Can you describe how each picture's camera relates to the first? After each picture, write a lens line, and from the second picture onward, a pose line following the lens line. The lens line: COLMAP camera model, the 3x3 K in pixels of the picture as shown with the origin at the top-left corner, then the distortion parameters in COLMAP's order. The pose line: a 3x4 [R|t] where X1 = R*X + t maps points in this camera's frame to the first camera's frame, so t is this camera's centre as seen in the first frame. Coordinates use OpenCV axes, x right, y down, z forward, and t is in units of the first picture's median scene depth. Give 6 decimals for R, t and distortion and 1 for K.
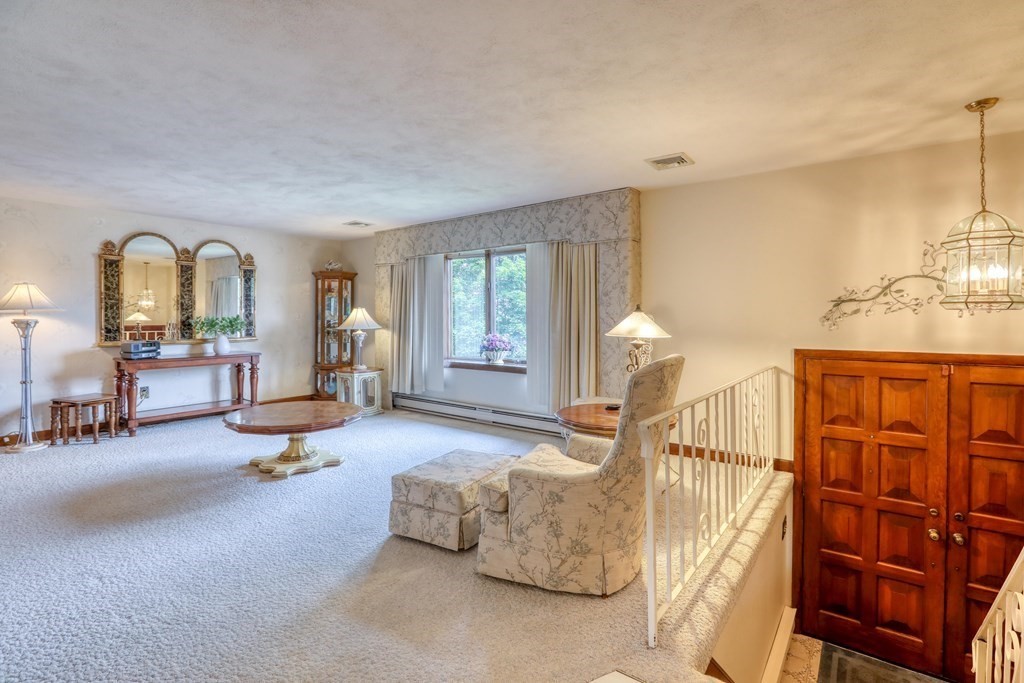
lens RADIAL K [[465.5, 0, 502.4], [0, 465.5, 320.3], [0, 0, 1]] dist [-0.057529, 0.017231]
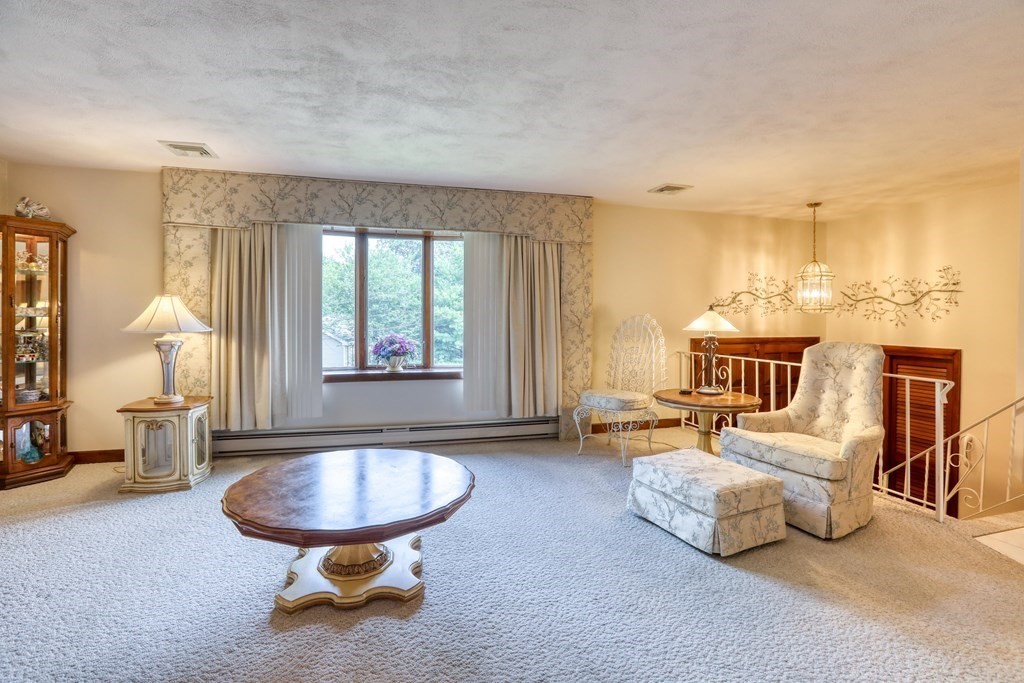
lens RADIAL K [[465.5, 0, 502.4], [0, 465.5, 320.3], [0, 0, 1]] dist [-0.057529, 0.017231]
pose [[0.621933, 0.002687, 0.783066, -0.673263], [-0.001125, 0.999996, -0.002537, 0.007759], [-0.783069, 0.000697, 0.621934, 0.449194]]
